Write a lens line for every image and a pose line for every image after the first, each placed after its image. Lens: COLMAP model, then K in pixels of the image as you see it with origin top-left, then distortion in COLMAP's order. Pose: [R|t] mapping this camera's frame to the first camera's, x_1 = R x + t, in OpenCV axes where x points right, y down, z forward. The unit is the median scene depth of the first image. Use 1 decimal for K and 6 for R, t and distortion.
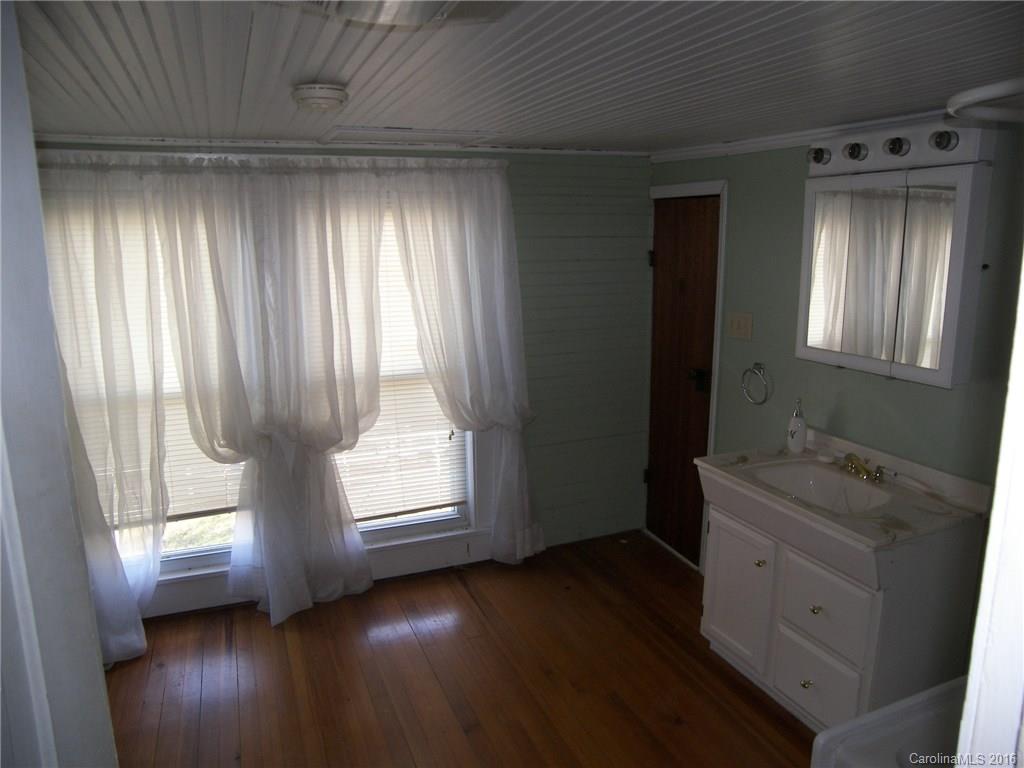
lens RADIAL K [[723.3, 0, 512.0], [0, 723.3, 384.0], [0, 0, 1]] dist [-0.167464, 0.140825]
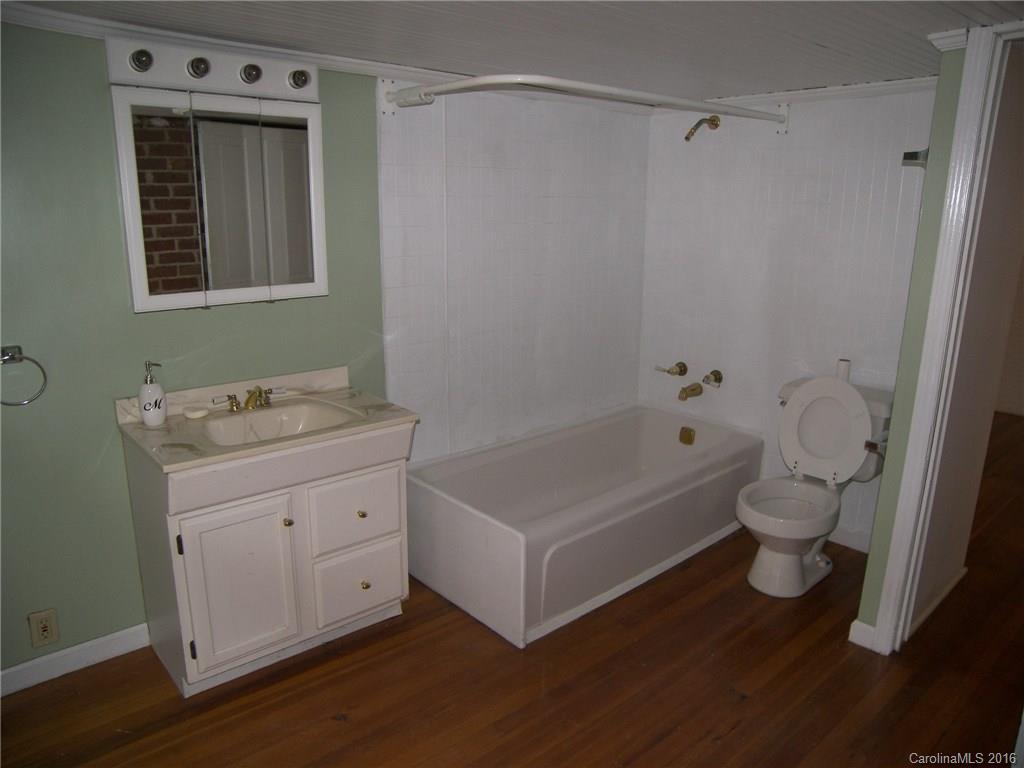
lens RADIAL K [[723.3, 0, 512.0], [0, 723.3, 384.0], [0, 0, 1]] dist [-0.167464, 0.140825]
pose [[-0.348692, -0.233730, 0.907626, -0.554183], [0.164424, 0.938131, 0.304754, -0.150325], [-0.922702, 0.255501, -0.288688, 0.967647]]
